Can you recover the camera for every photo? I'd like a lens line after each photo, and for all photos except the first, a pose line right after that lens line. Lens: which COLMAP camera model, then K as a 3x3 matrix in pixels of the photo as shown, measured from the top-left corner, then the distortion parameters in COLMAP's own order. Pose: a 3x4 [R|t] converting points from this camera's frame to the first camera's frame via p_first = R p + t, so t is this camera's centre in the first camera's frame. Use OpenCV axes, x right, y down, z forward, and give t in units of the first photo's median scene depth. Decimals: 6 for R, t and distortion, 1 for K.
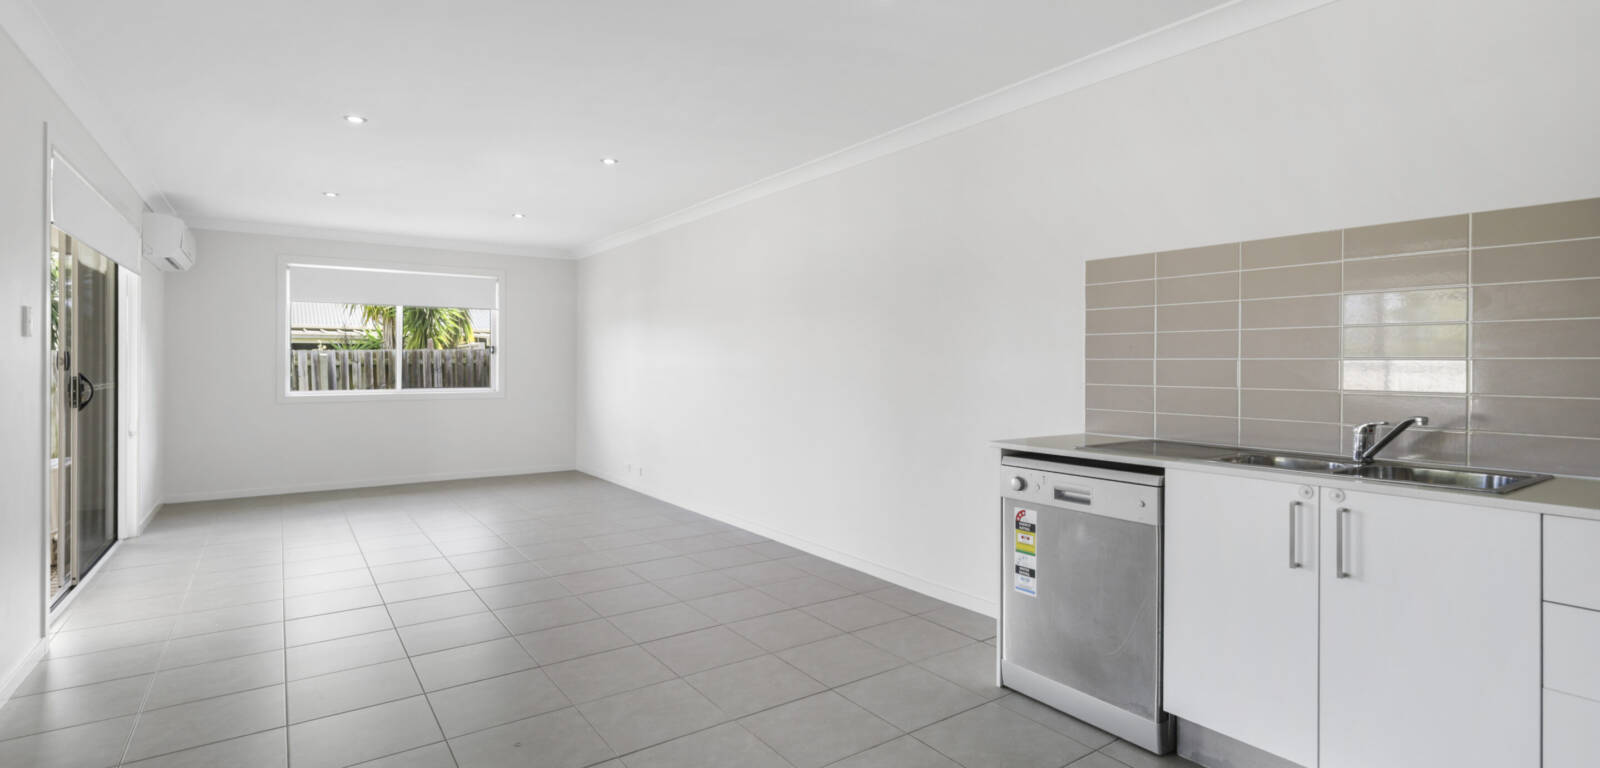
lens RADIAL K [[769.9, 0, 796.1], [0, 769.9, 373.8], [0, 0, 1]] dist [0.001165, 0.000067]
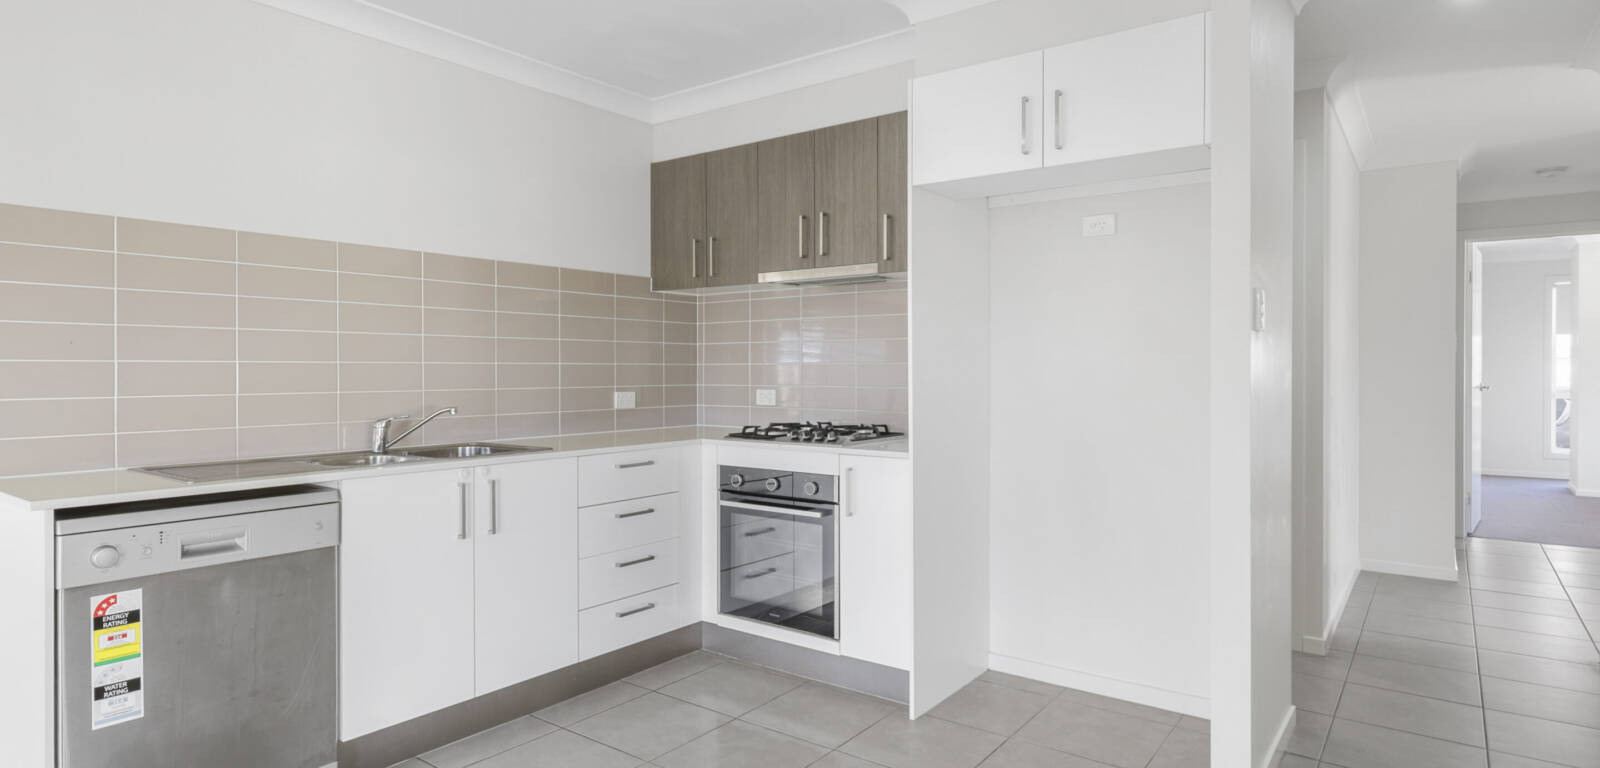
lens RADIAL K [[870.0, 0, 795.6], [0, 870.0, 386.7], [0, 0, 1]] dist [-0.000679, -0.000121]
pose [[-0.323809, -0.016566, 0.945978, -0.608041], [0.017018, 0.999583, 0.023331, -0.002885], [-0.945970, 0.023654, -0.323392, 0.745277]]
